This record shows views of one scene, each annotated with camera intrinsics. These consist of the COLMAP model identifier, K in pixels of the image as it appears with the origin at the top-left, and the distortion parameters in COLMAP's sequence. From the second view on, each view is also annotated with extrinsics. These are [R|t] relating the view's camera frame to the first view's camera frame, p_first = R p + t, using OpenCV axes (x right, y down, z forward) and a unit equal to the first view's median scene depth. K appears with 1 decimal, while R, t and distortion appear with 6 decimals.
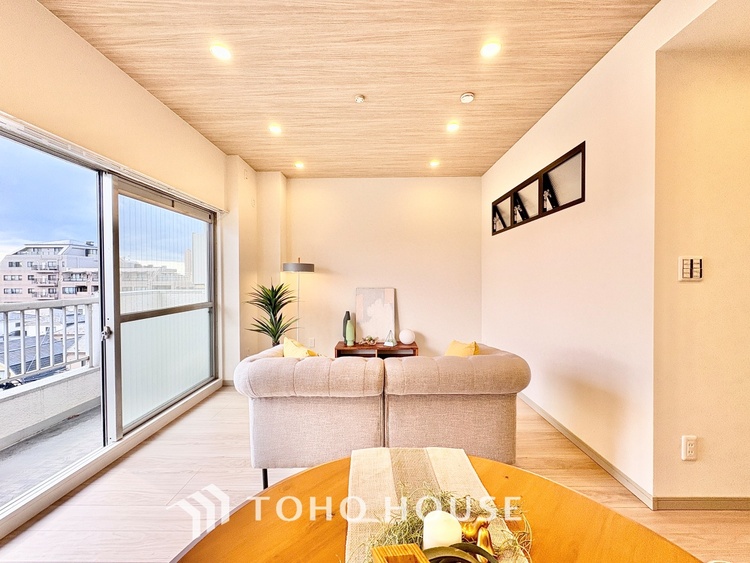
lens RADIAL K [[297.5, 0, 375.1], [0, 297.5, 282.0], [0, 0, 1]] dist [0.004059, -0.000895]
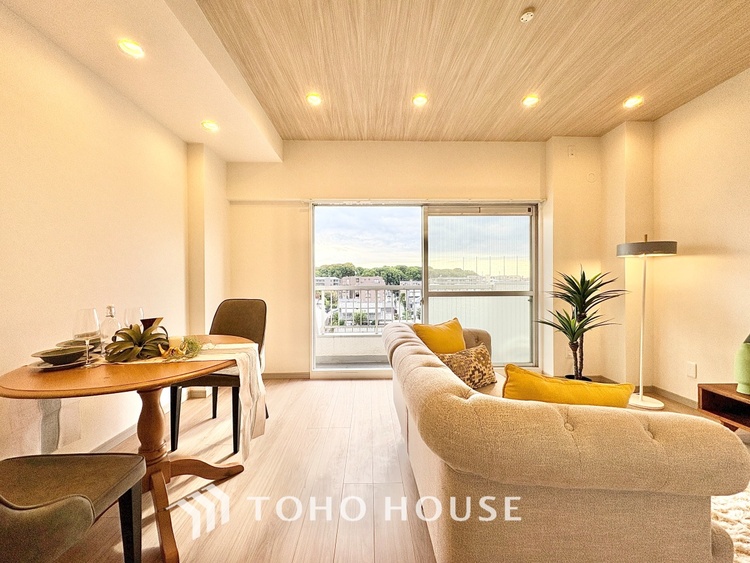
lens RADIAL K [[297.5, 0, 374.6], [0, 297.5, 283.0], [0, 0, 1]] dist [0.004059, -0.000895]
pose [[0.031353, 0.012744, -0.999427, 0.469357], [-0.008723, 0.999884, 0.012476, 0.029621], [0.999470, 0.008327, 0.031461, 0.413839]]
